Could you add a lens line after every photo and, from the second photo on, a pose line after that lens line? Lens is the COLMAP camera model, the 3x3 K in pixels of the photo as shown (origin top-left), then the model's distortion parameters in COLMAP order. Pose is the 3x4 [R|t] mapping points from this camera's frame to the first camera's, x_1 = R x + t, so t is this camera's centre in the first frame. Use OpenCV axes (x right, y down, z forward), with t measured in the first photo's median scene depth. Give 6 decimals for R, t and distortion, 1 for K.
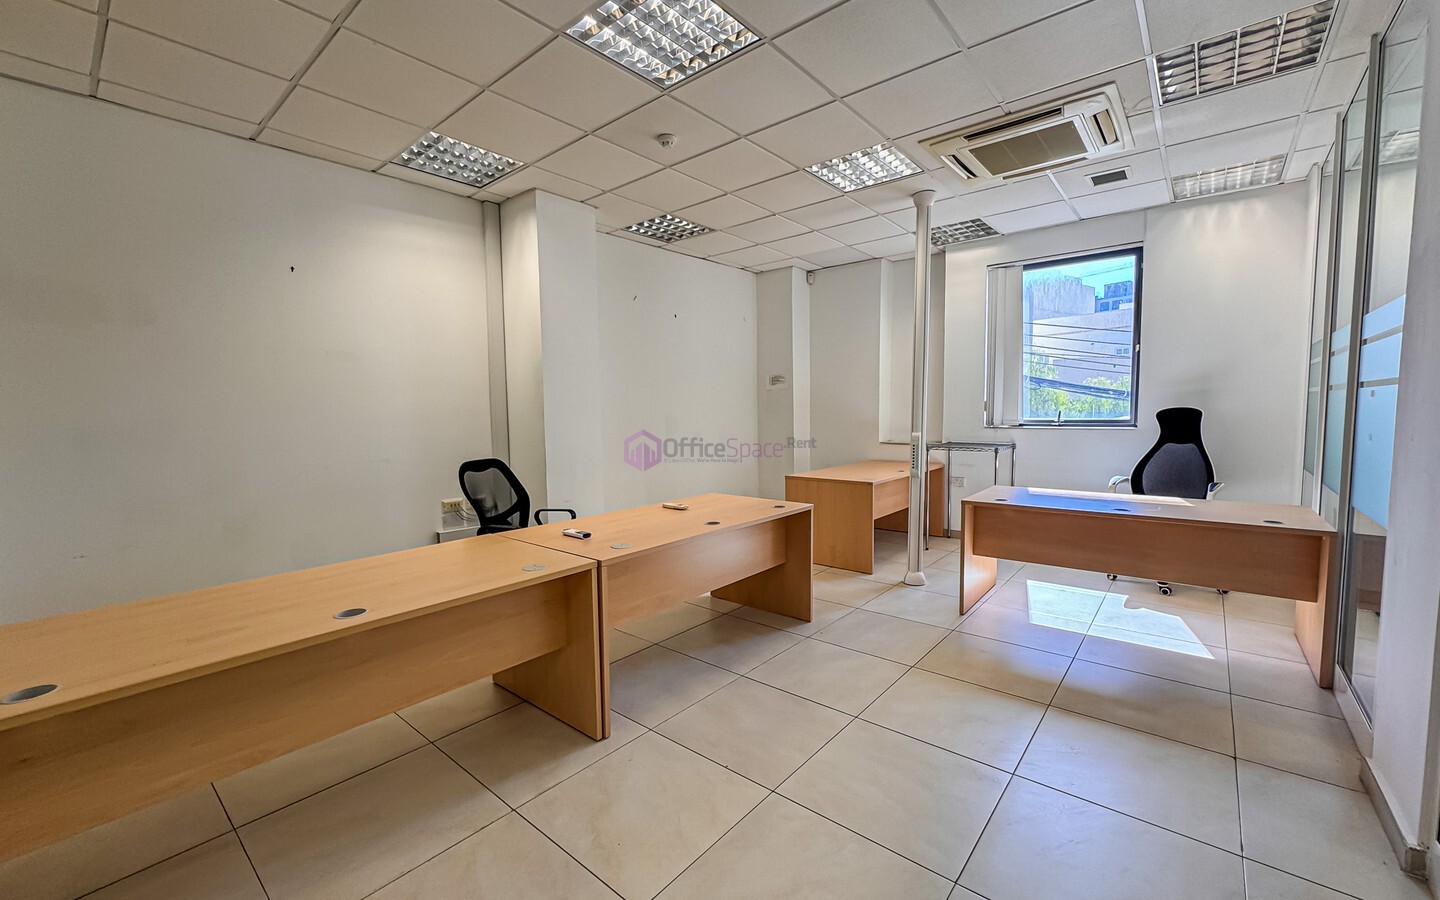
lens RADIAL K [[578.9, 0, 718.7], [0, 578.9, 453.1], [0, 0, 1]] dist [-0.001255, -0.000026]
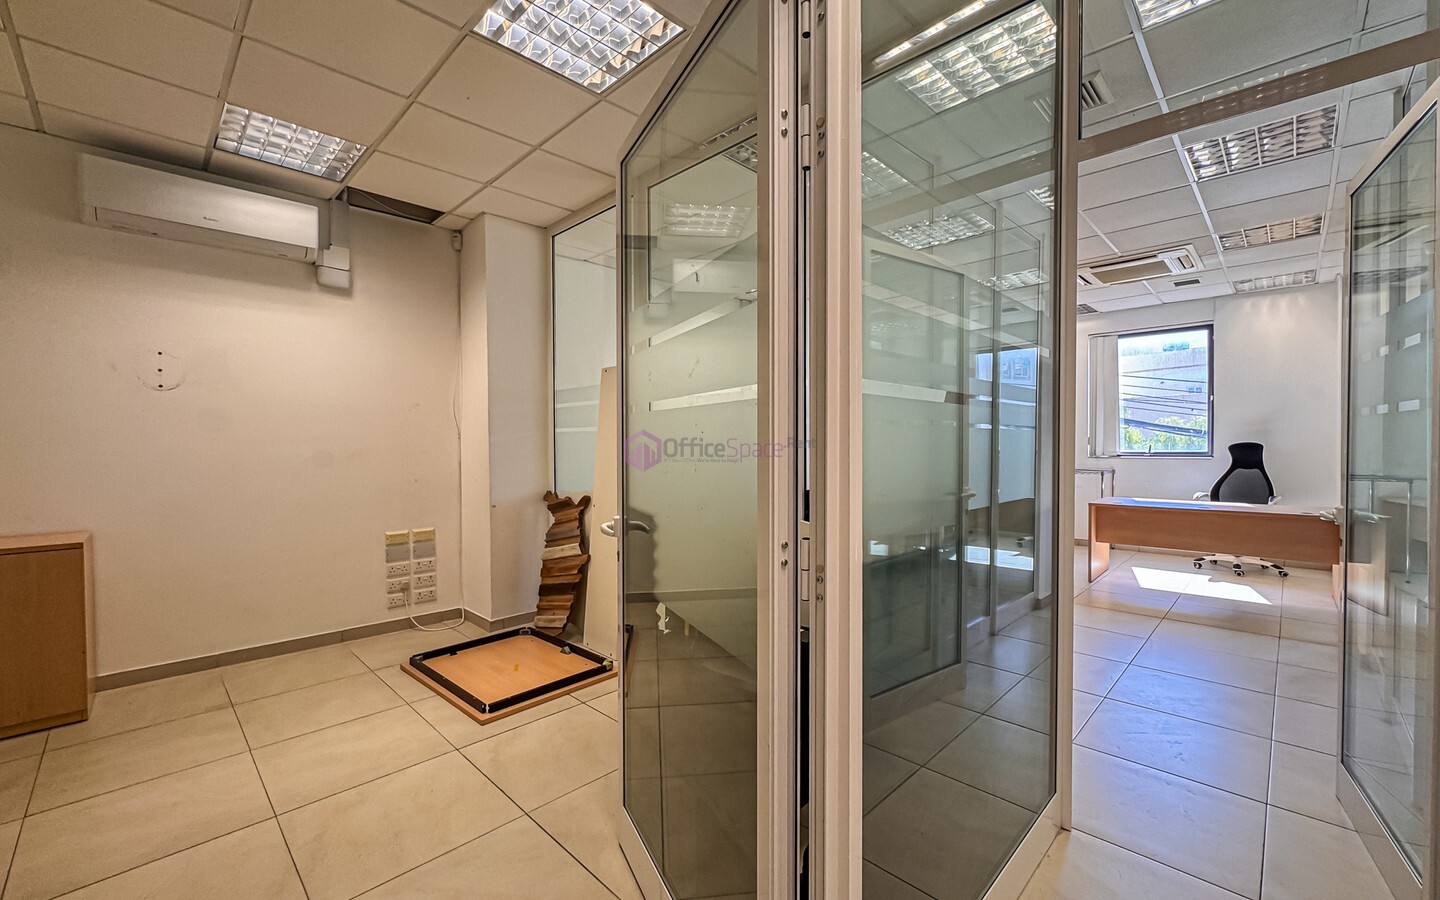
lens RADIAL K [[578.9, 0, 718.7], [0, 578.9, 453.1], [0, 0, 1]] dist [-0.001255, -0.000026]
pose [[0.996693, 0.009825, -0.080665, -0.332587], [-0.014746, 0.998051, -0.060634, 0.047211], [0.079912, 0.061623, 0.994895, -0.454009]]
